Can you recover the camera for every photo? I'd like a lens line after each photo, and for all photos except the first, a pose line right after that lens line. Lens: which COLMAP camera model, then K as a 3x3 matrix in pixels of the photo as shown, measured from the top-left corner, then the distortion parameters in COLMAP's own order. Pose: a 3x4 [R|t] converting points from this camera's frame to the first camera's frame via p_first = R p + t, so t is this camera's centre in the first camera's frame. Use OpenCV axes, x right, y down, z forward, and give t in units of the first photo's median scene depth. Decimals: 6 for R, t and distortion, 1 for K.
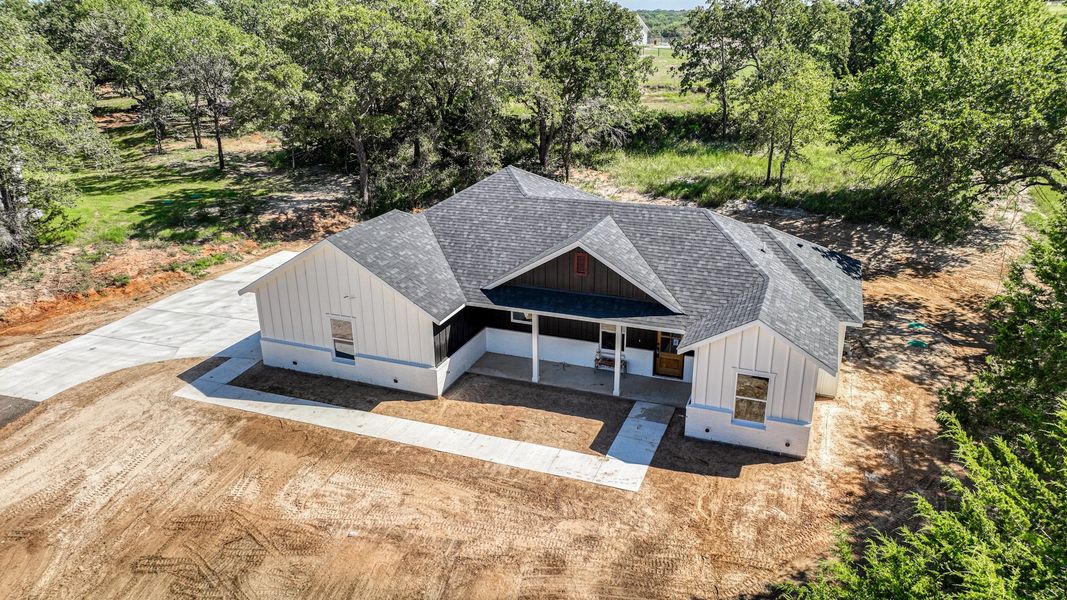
lens RADIAL K [[757.8, 0, 526.4], [0, 757.8, 298.8], [0, 0, 1]] dist [0.006672, 0.001356]
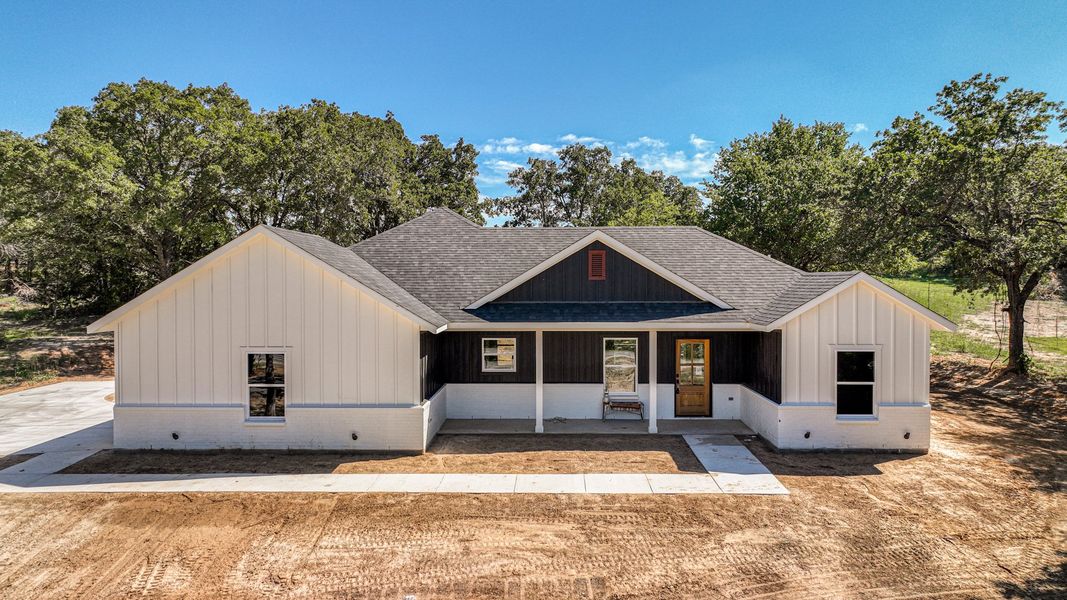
lens RADIAL K [[757.8, 0, 526.4], [0, 757.8, 298.8], [0, 0, 1]] dist [0.006672, 0.001356]
pose [[0.939577, 0.002753, 0.342326, -0.273433], [0.106956, 0.947550, -0.301179, 0.222981], [-0.325200, 0.319595, 0.890002, 0.322880]]
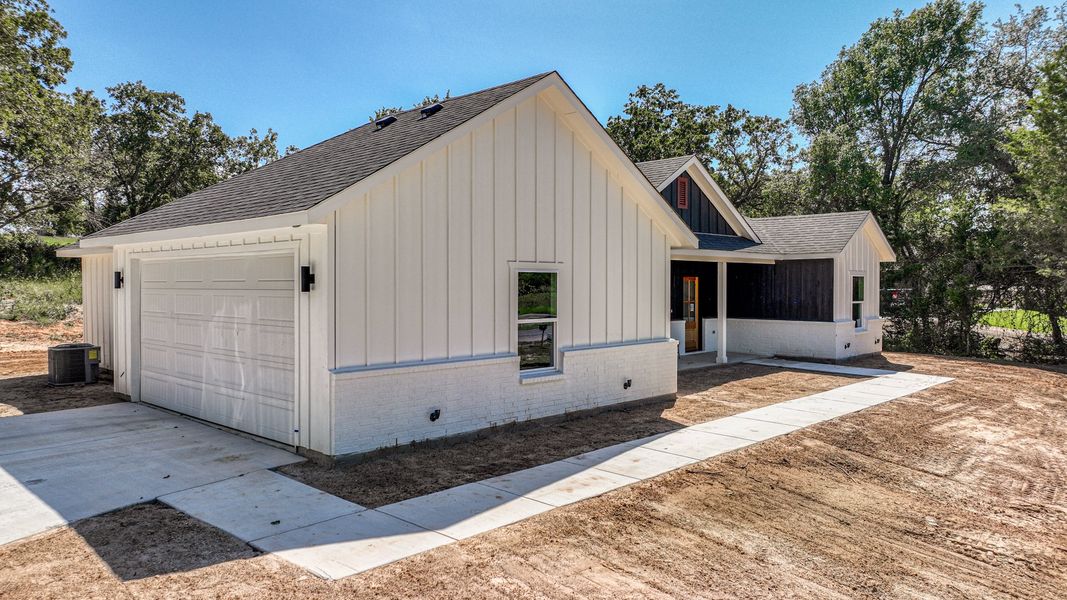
lens RADIAL K [[757.8, 0, 526.4], [0, 757.8, 298.8], [0, 0, 1]] dist [0.006672, 0.001356]
pose [[0.369635, -0.002416, 0.929174, -0.698032], [0.312835, 0.941939, -0.122000, 0.100456], [-0.874931, 0.335774, 0.348929, 0.905760]]
